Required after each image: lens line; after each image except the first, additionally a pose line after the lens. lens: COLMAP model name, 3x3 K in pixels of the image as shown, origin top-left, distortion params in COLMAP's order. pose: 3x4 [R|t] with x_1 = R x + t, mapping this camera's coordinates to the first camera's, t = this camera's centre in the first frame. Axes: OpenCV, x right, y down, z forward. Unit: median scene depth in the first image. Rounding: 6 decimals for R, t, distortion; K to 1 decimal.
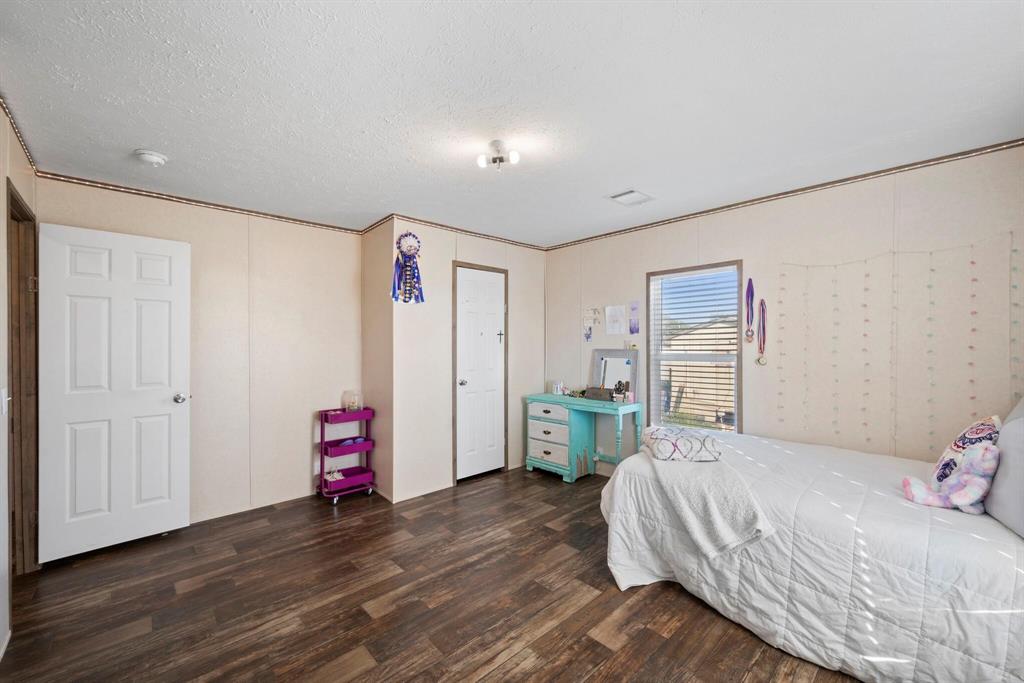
lens RADIAL K [[411.3, 0, 512.0], [0, 411.3, 341.5], [0, 0, 1]] dist [0.000062, 0.000022]
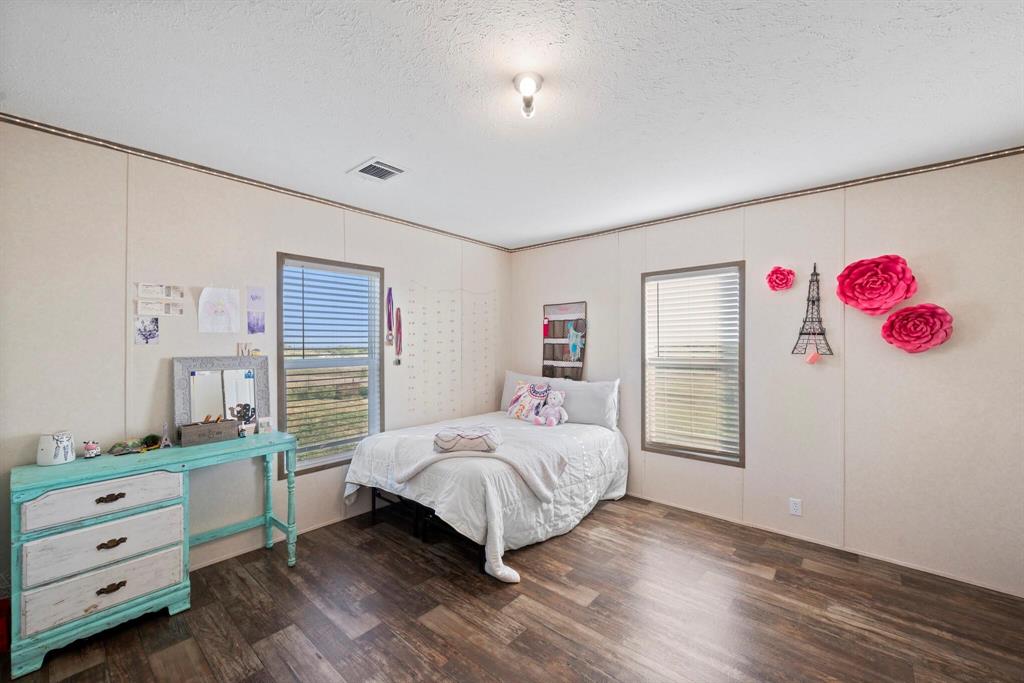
lens RADIAL K [[410.2, 0, 513.2], [0, 410.2, 345.0], [0, 0, 1]] dist [0.002847, 0.000659]
pose [[-0.111333, 0.001015, 0.993783, -0.535464], [-0.002758, 0.999995, -0.001331, 0.000629], [-0.993779, -0.002889, -0.111329, 0.780565]]
